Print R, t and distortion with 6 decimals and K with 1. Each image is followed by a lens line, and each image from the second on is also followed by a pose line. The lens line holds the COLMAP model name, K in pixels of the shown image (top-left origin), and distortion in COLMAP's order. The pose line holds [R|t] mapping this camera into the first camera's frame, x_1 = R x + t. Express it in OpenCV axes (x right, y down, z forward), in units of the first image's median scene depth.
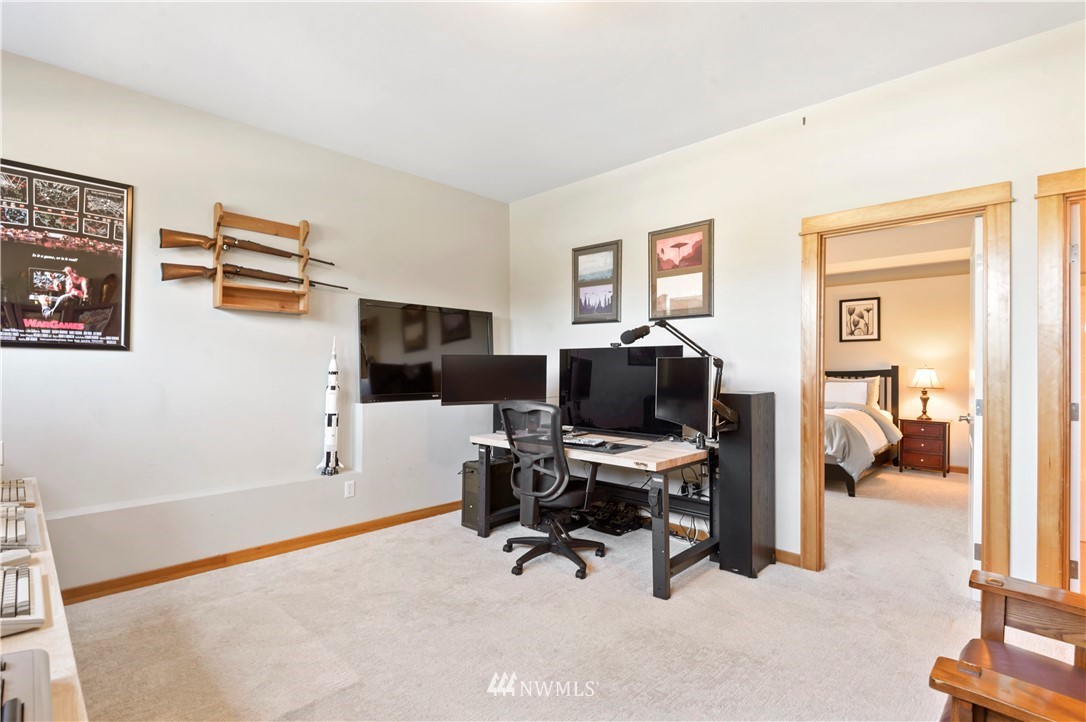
lens RADIAL K [[504.4, 0, 543.0], [0, 504.4, 361.0], [0, 0, 1]] dist [0.001089, -0.000219]
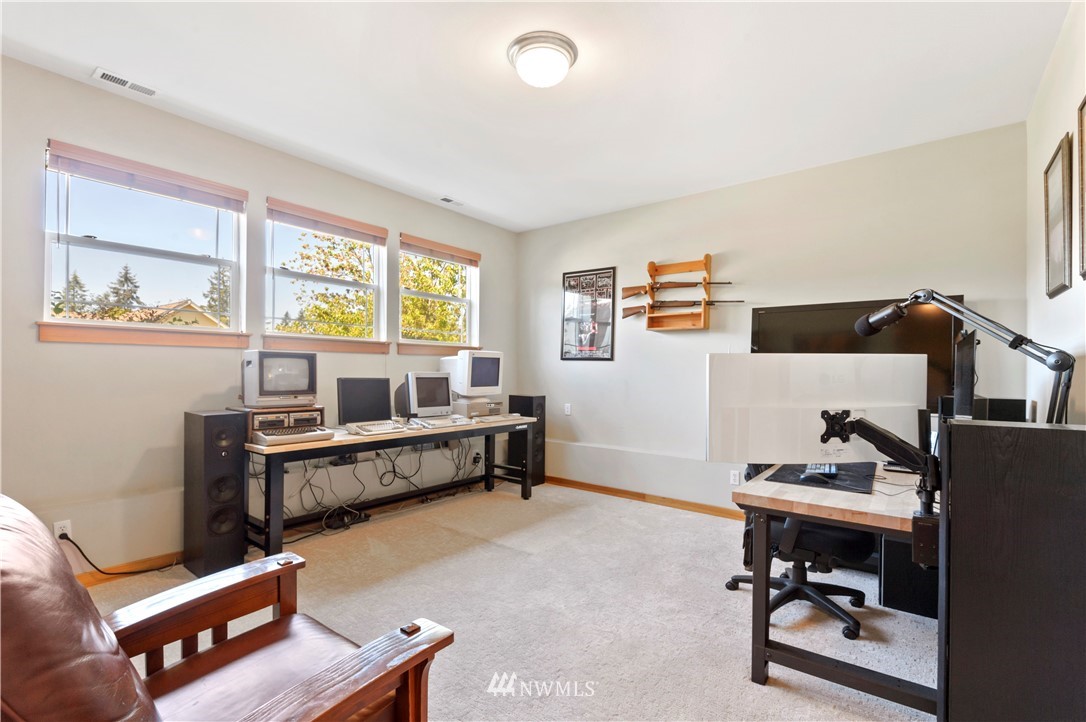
lens RADIAL K [[489.3, 0, 543.0], [0, 489.3, 361.0], [0, 0, 1]] dist [0.002764, -0.008498]
pose [[0.111353, -0.013137, -0.993694, 0.815999], [0.005195, 0.999907, -0.012636, 0.001518], [0.993767, -0.003755, 0.111411, 0.539071]]
